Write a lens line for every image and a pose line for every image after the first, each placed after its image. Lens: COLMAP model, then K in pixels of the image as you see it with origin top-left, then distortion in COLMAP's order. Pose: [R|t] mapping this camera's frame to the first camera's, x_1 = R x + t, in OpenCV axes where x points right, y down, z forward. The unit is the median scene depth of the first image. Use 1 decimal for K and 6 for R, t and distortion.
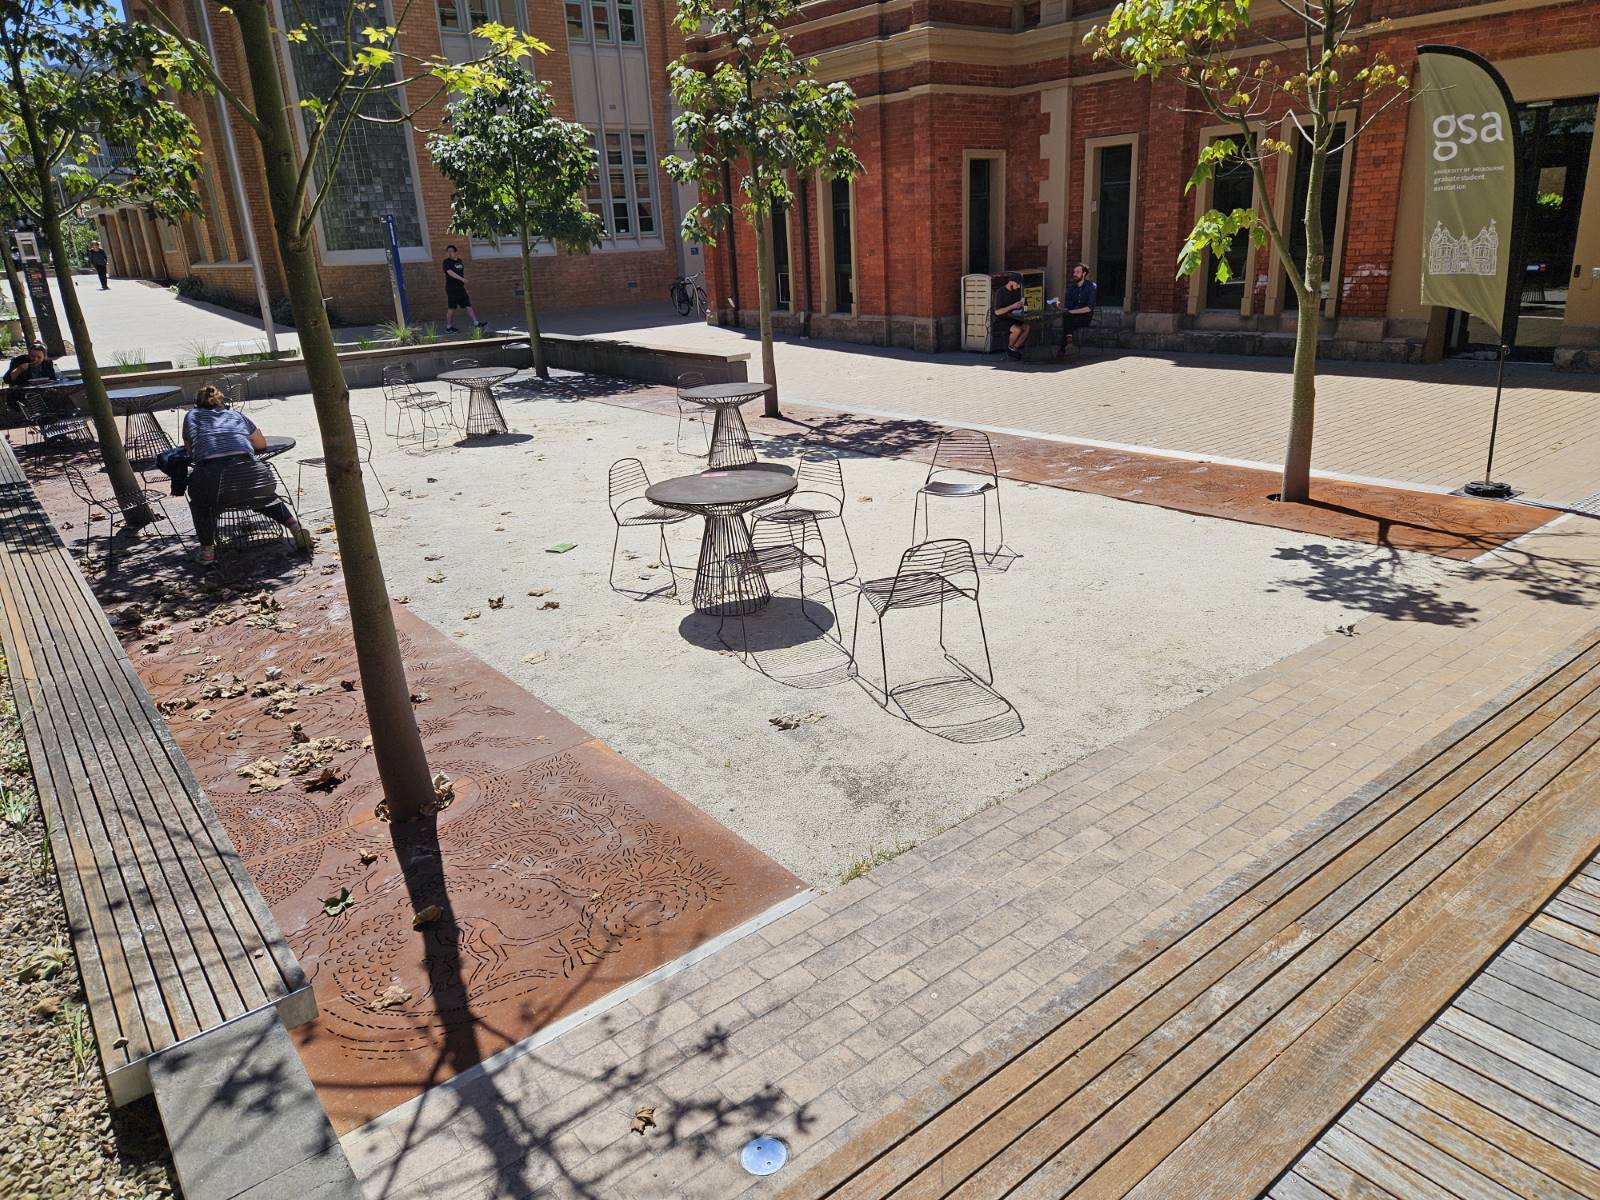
lens RADIAL K [[1075.3, 0, 801.2], [0, 1075.3, 578.1], [0, 0, 1]] dist [0.076799, -0.073166]
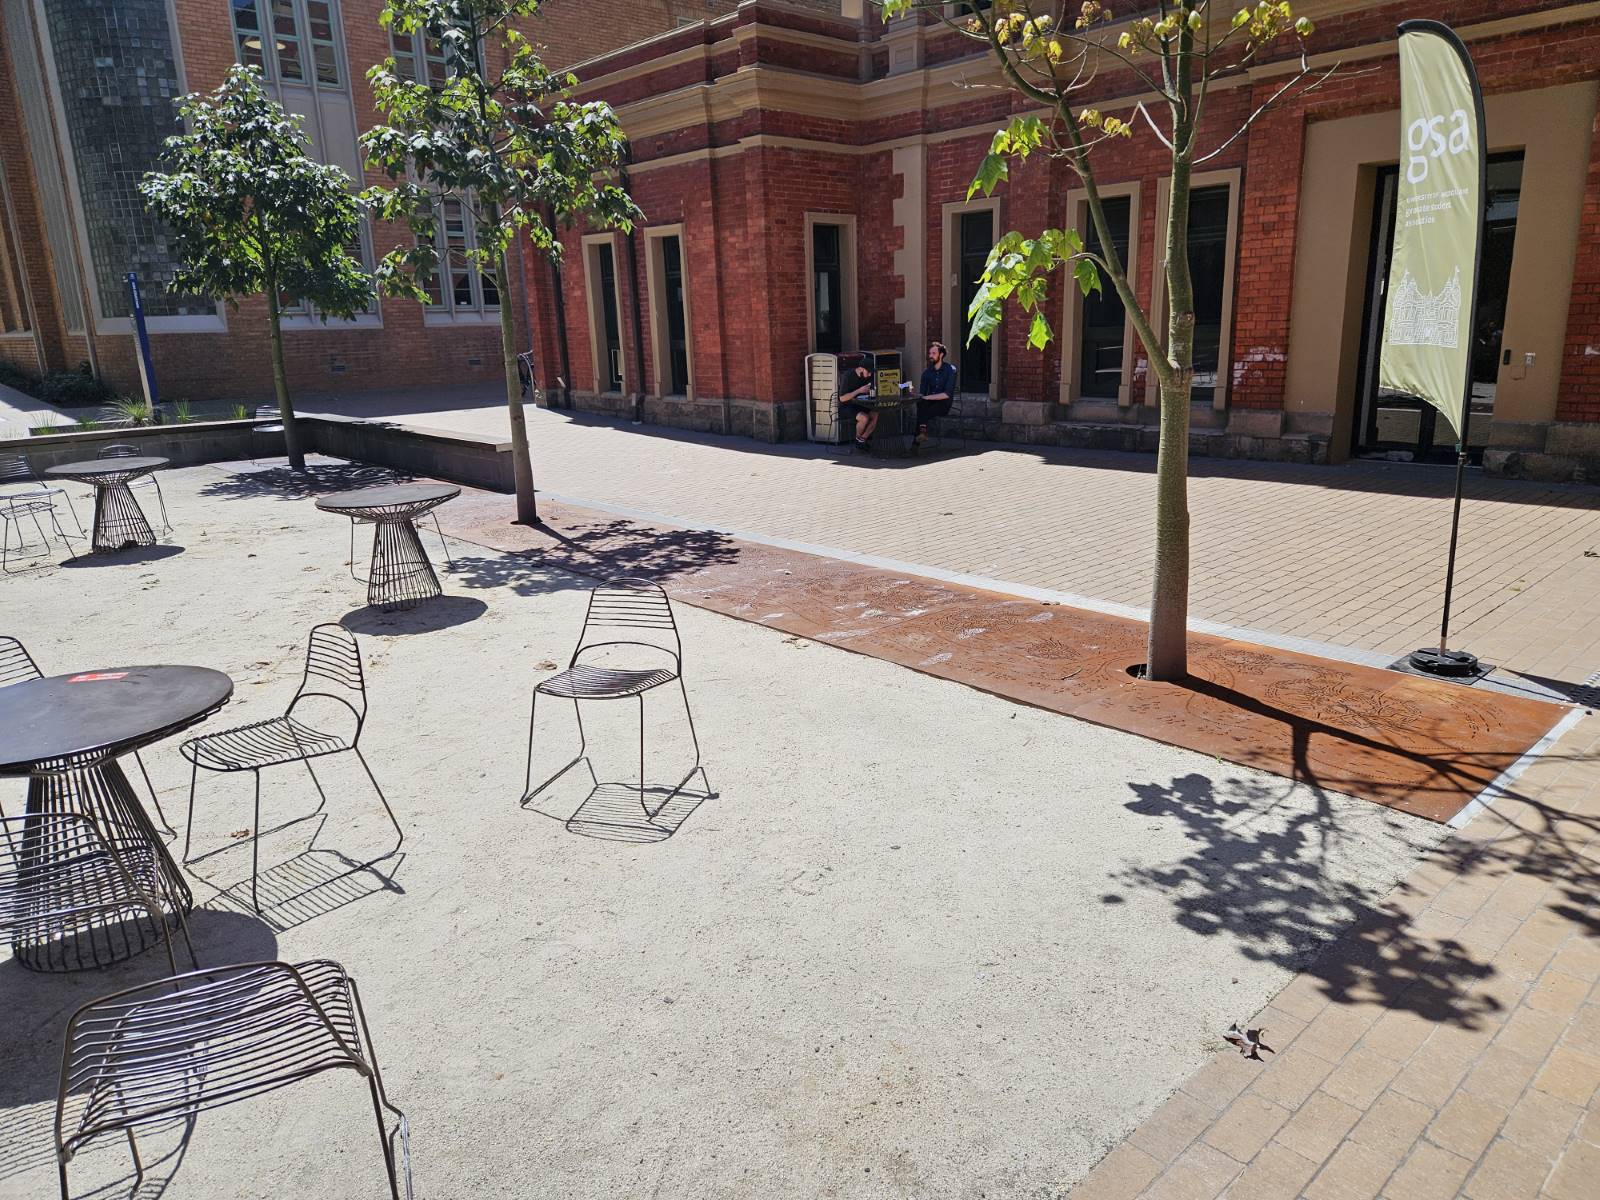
lens RADIAL K [[1075.3, 0, 801.2], [0, 1075.3, 578.1], [0, 0, 1]] dist [0.076799, -0.073166]
pose [[0.997489, 0.001439, 0.070801, 0.115588], [0.003909, 0.997150, -0.075337, -0.052344], [-0.070708, 0.075424, 0.994641, 0.222443]]
